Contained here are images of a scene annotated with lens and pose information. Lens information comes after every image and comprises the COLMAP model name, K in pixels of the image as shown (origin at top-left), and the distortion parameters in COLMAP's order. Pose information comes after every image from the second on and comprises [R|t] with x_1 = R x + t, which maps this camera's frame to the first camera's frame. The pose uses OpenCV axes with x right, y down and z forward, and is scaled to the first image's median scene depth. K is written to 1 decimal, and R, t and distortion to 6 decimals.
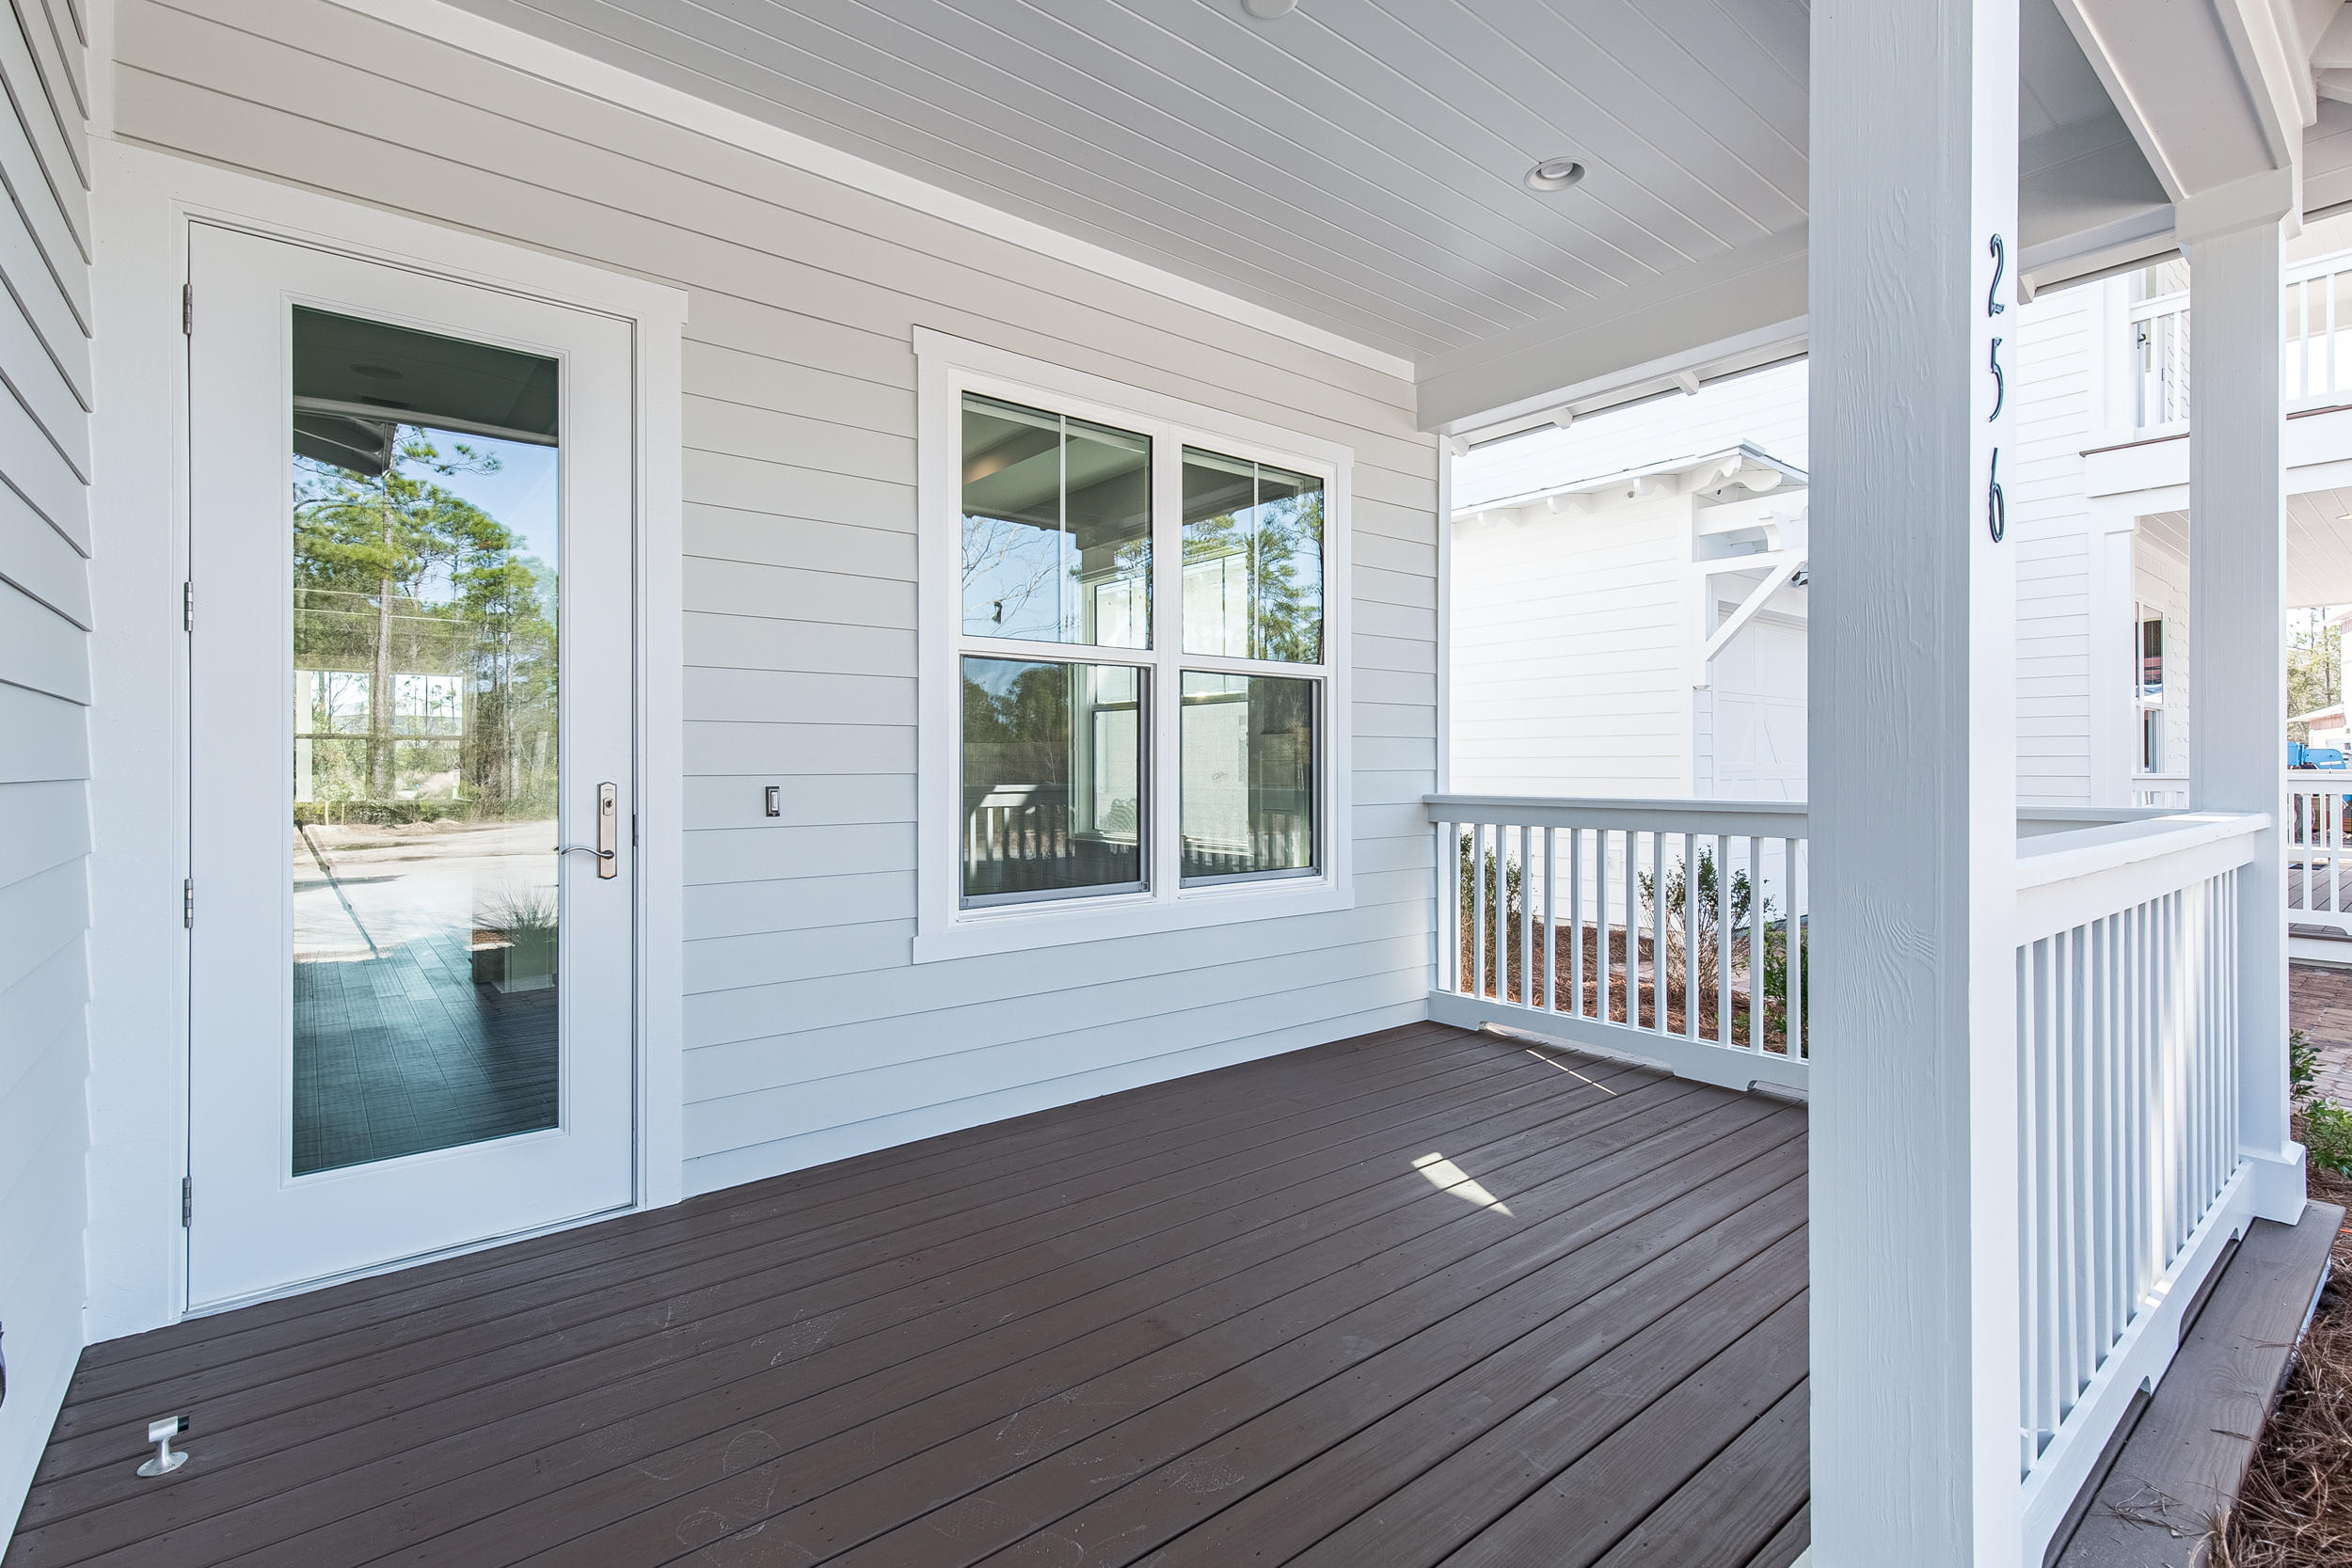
lens RADIAL K [[1095.7, 0, 1175.0], [0, 1095.7, 772.0], [0, 0, 1]] dist [0.002414, 0.000056]
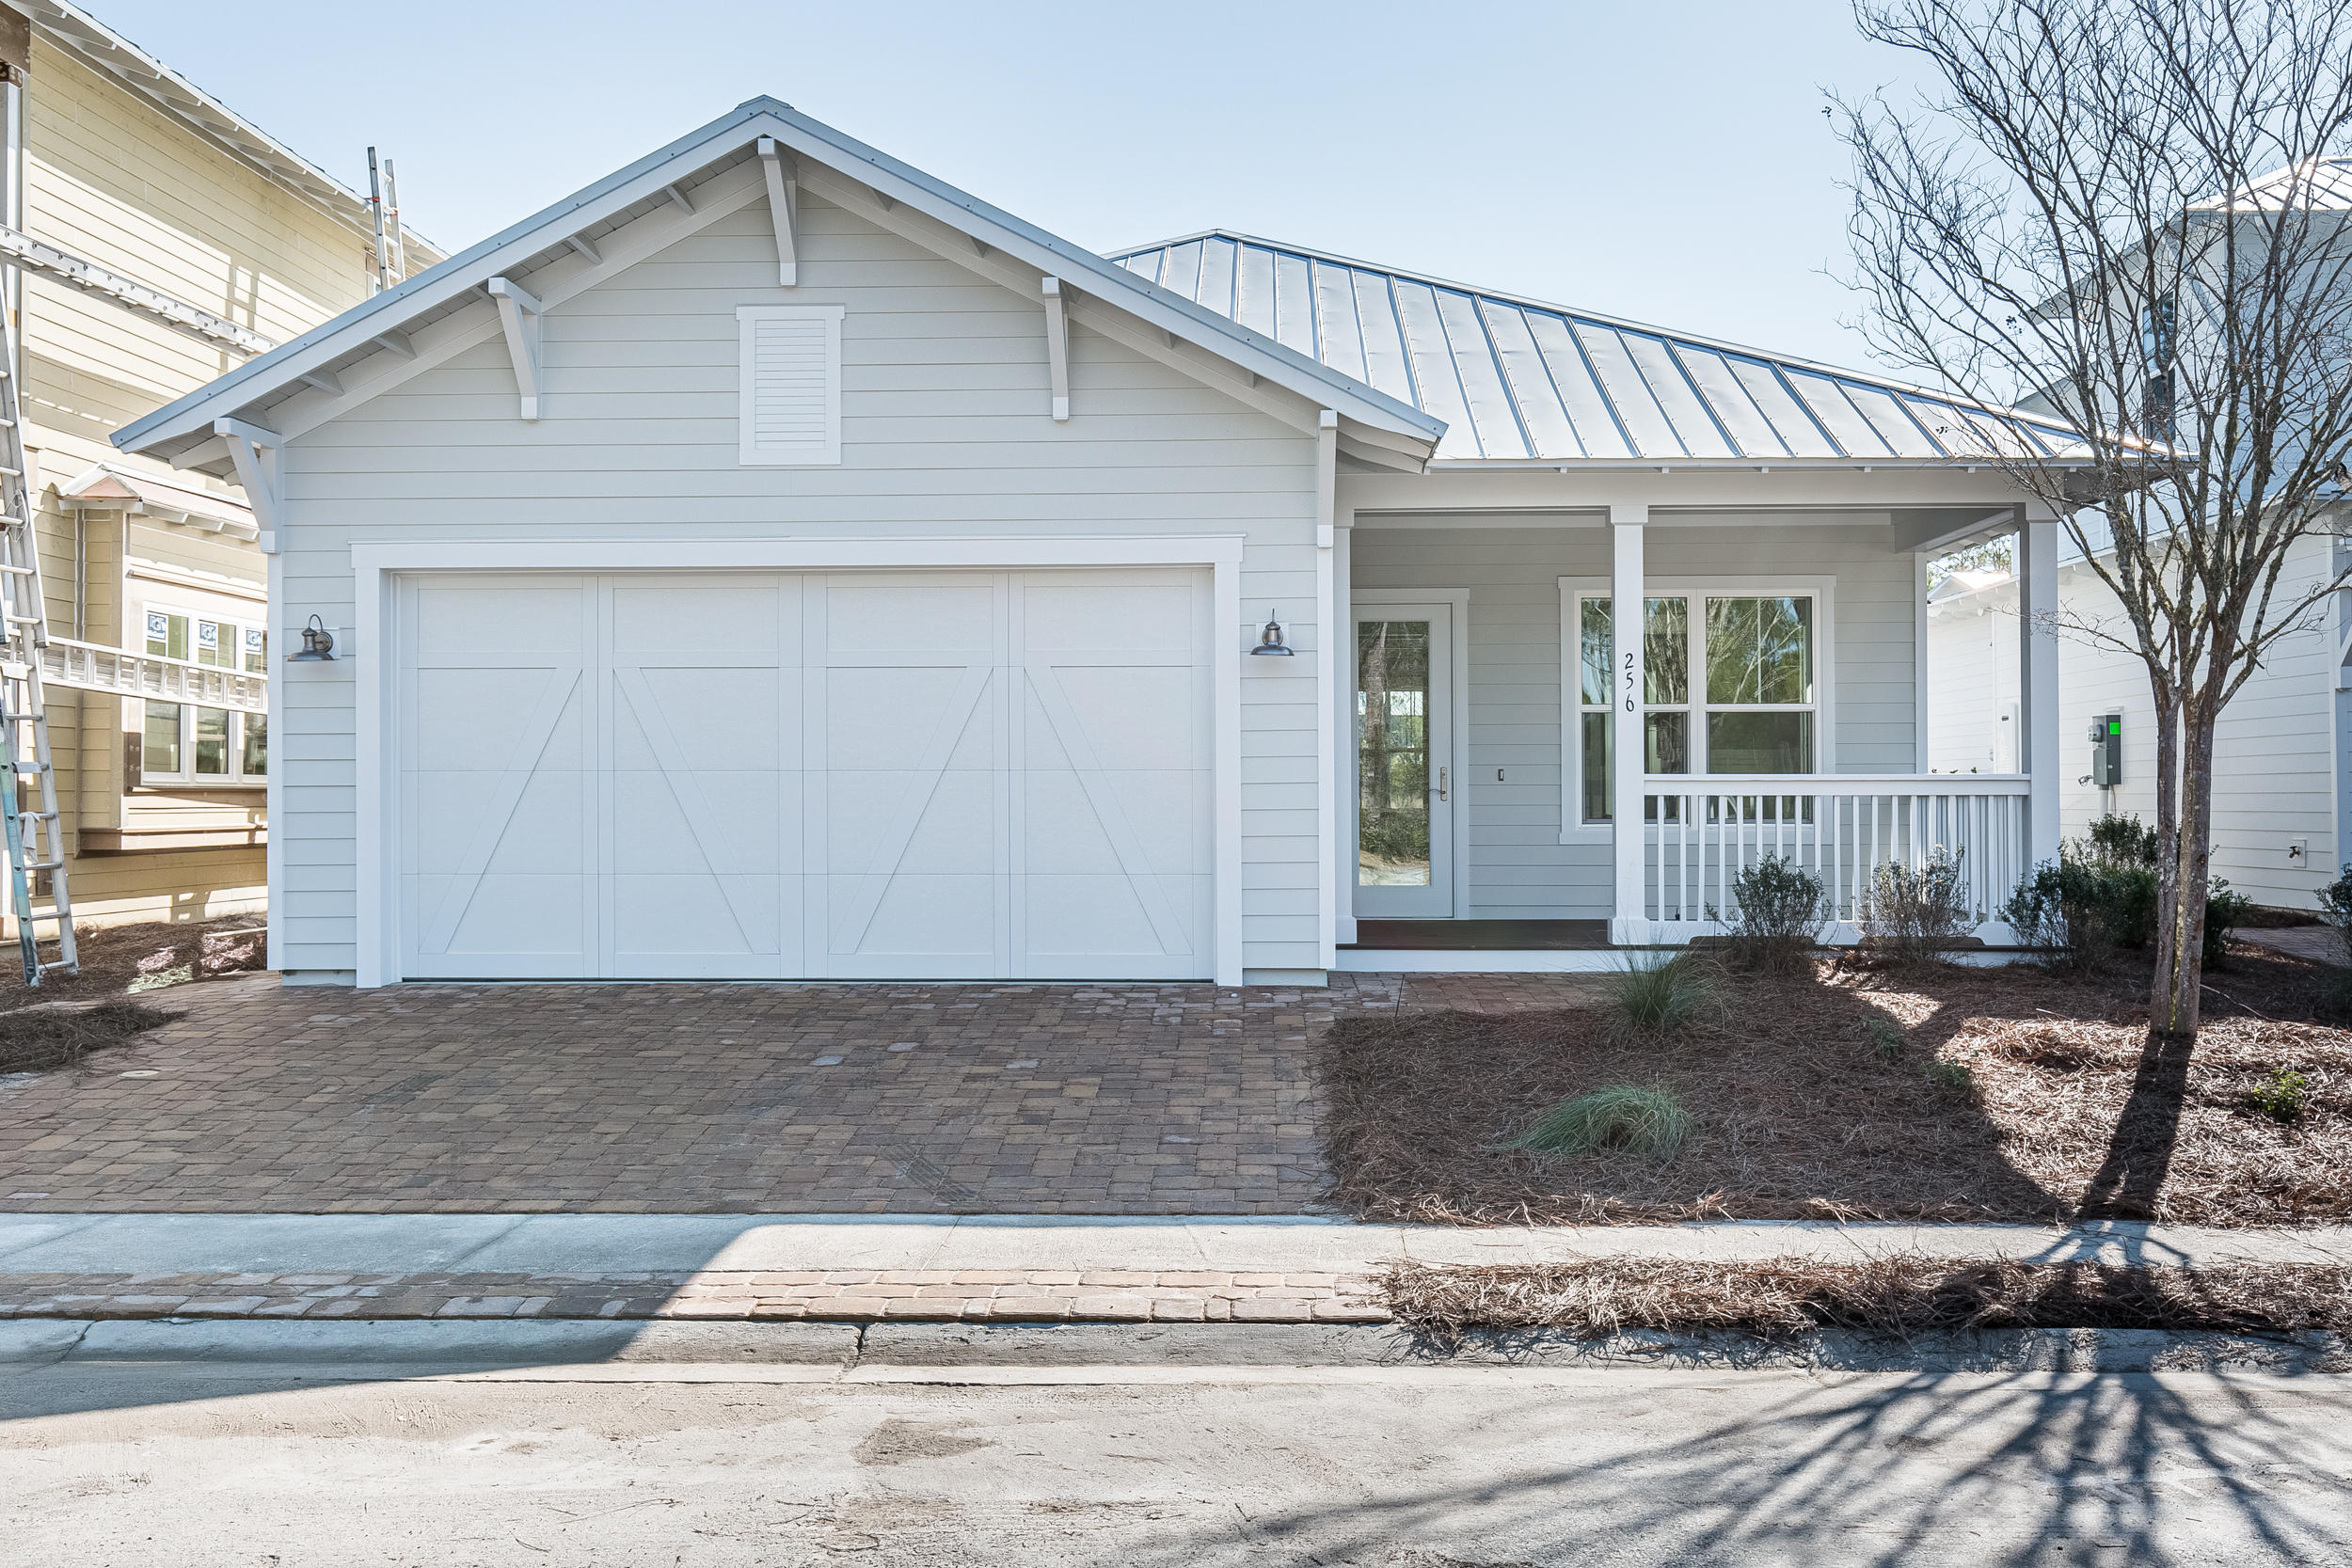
lens RADIAL K [[2165.1, 0, 1177.5], [0, 2165.1, 788.0], [0, 0, 1]] dist [0.003997, 0.000000]
pose [[0.754055, -0.006149, -0.656782, 1.527066], [0.001859, 0.999972, -0.007228, 0.059423], [0.656809, 0.004230, 0.754046, -2.124336]]
